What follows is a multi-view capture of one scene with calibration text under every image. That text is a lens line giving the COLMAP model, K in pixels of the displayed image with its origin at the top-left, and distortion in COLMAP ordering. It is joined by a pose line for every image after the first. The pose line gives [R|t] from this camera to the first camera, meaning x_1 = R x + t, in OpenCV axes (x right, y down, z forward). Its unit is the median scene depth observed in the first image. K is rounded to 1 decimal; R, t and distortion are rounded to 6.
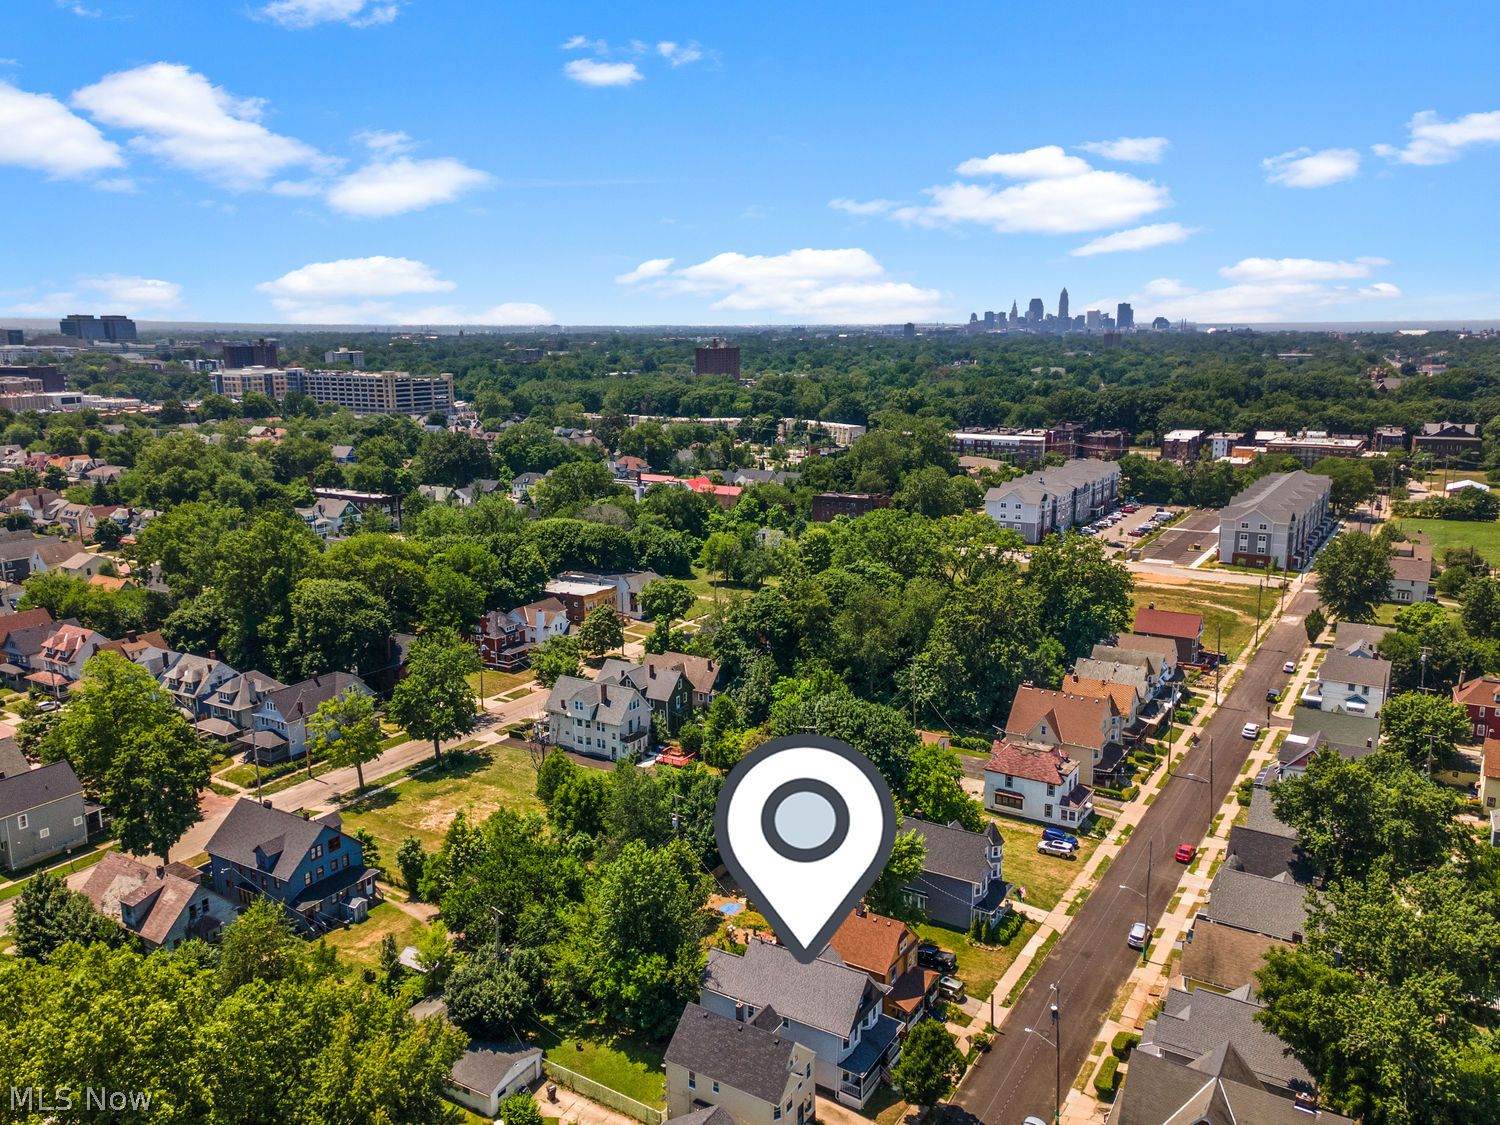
lens RADIAL K [[1064.1, 0, 481.6], [0, 1064.1, 817.6], [0, 0, 1]] dist [-0.000220, 0.147180]
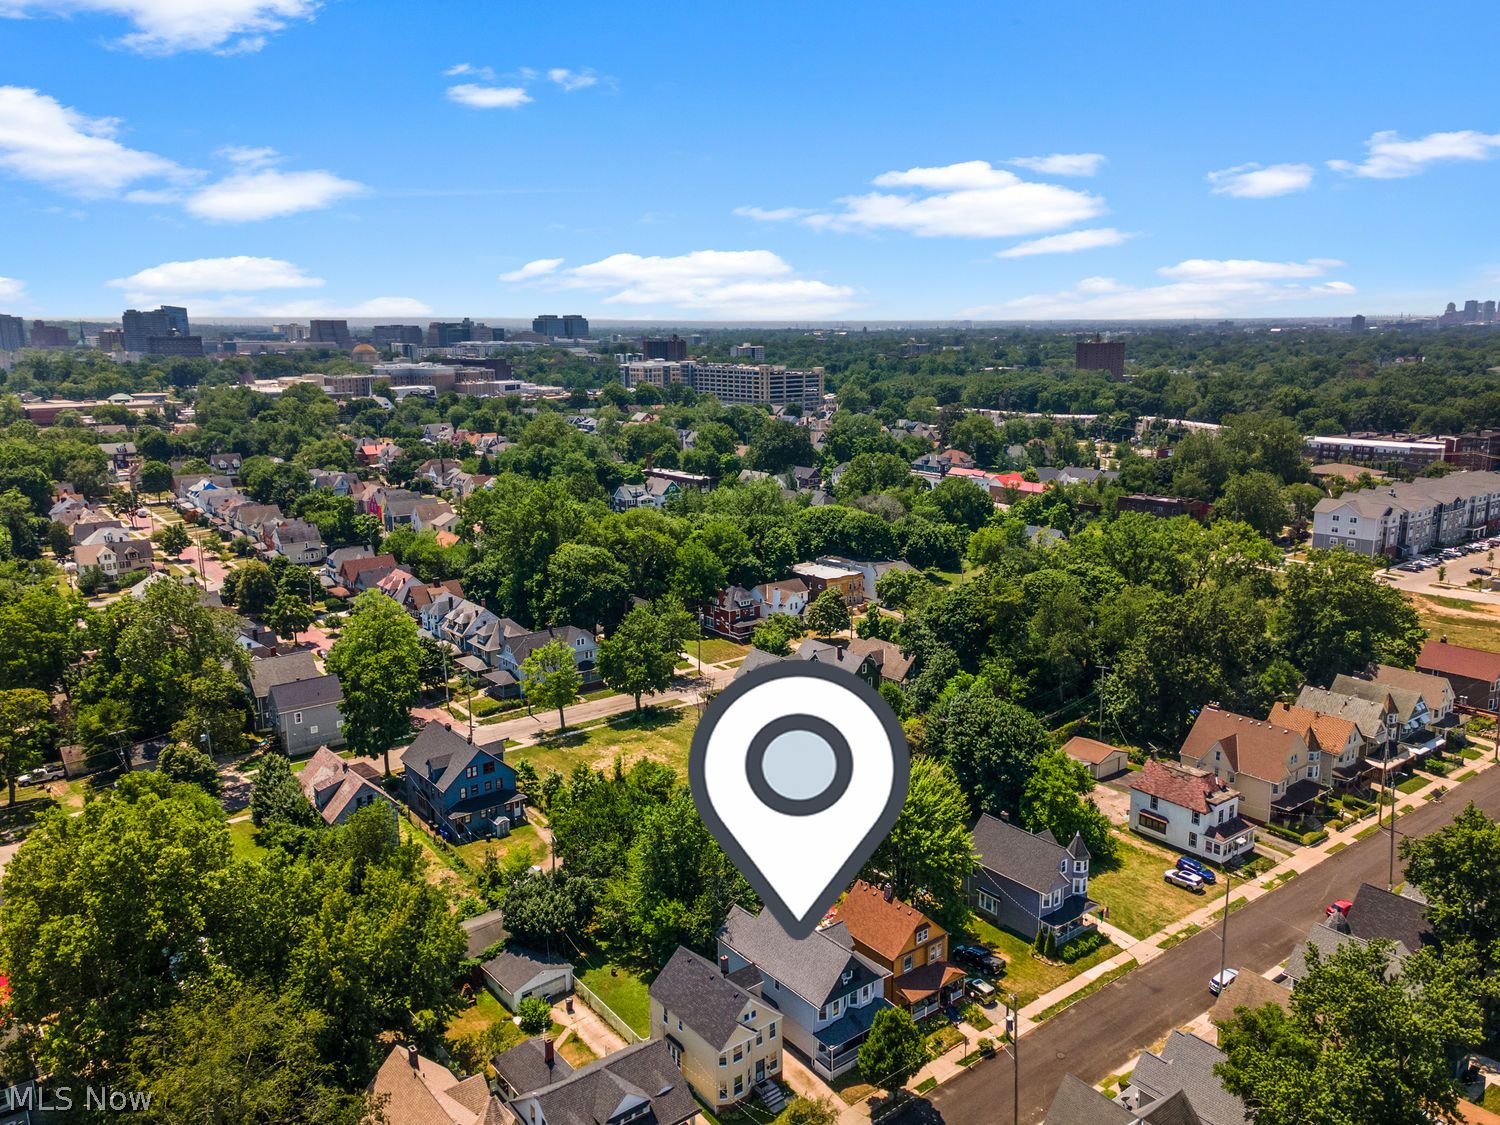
lens RADIAL K [[1036.0, 0, 750.1], [0, 1036.0, 799.3], [0, 0, 1]] dist [0.006494, 0.136514]
pose [[0.937543, 0.143197, -0.317028, 0.427037], [-0.144415, 0.989319, 0.019786, -0.003506], [0.316476, 0.027233, 0.948210, 0.016239]]
